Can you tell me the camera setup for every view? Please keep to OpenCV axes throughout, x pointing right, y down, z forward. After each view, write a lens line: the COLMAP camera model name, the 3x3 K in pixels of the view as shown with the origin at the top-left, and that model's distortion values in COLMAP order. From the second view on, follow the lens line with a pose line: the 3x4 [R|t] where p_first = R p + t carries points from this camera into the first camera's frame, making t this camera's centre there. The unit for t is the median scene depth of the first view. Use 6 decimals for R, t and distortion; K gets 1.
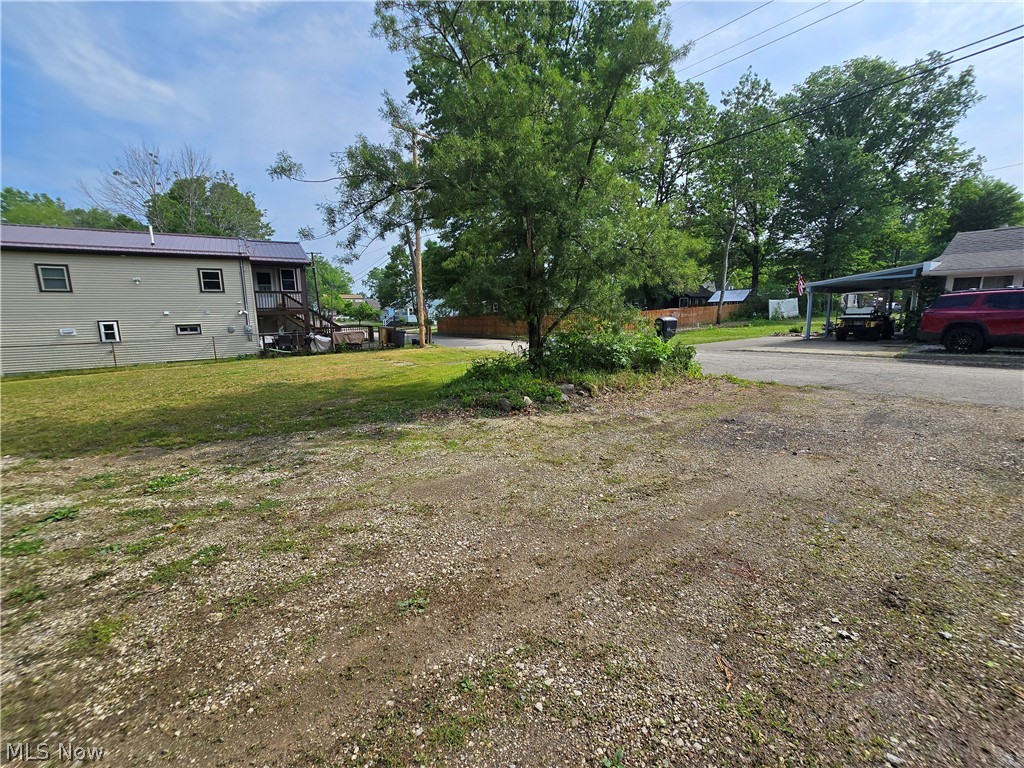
lens RADIAL K [[426.7, 0, 512.0], [0, 426.7, 384.0], [0, 0, 1]] dist [0.002243, 0.000293]
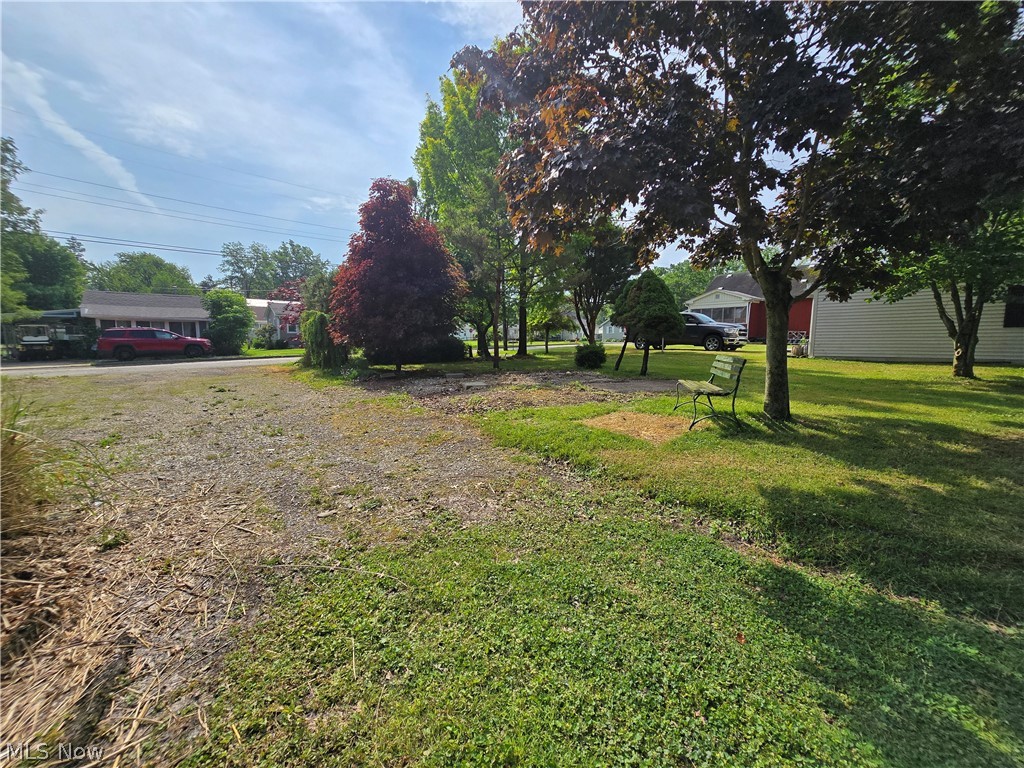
lens RADIAL K [[426.7, 0, 512.0], [0, 426.7, 384.0], [0, 0, 1]] dist [0.002243, 0.000293]
pose [[-0.092606, -0.087371, 0.991862, -0.419093], [0.168528, 0.980395, 0.102095, 0.051699], [-0.981337, 0.176612, -0.076066, -0.212733]]
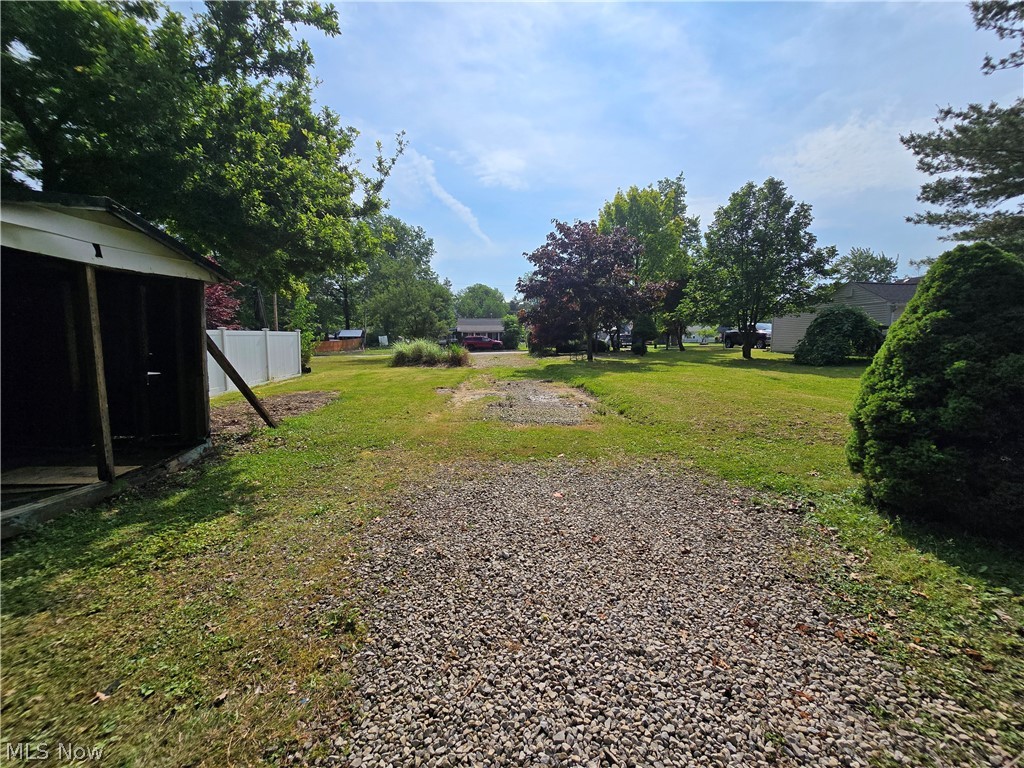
lens RADIAL K [[426.7, 0, 512.0], [0, 426.7, 384.0], [0, 0, 1]] dist [0.002243, 0.000293]
pose [[0.507151, -0.067327, 0.859223, -0.998765], [0.134782, 0.990873, -0.001912, 0.130541], [-0.851253, 0.116777, 0.511597, -0.606660]]
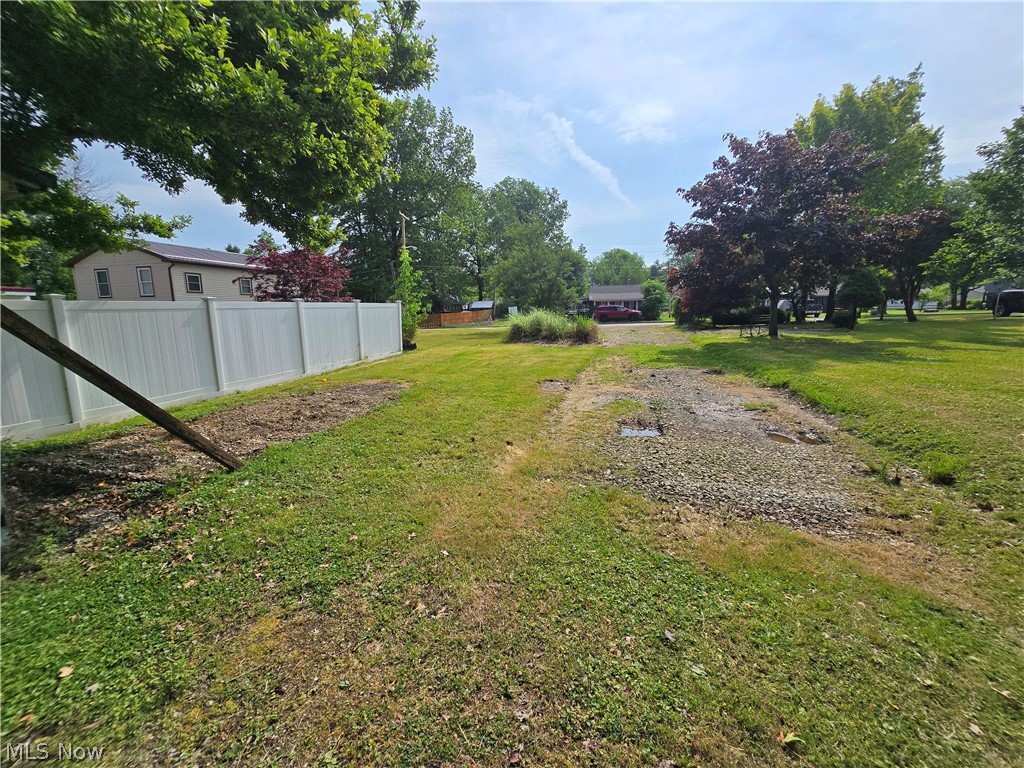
lens RADIAL K [[426.7, 0, 512.0], [0, 426.7, 384.0], [0, 0, 1]] dist [0.002243, 0.000293]
pose [[0.745671, -0.100807, 0.658644, -0.861338], [0.109255, 0.993608, 0.028384, 0.112299], [-0.657296, 0.050795, 0.751919, -0.517807]]
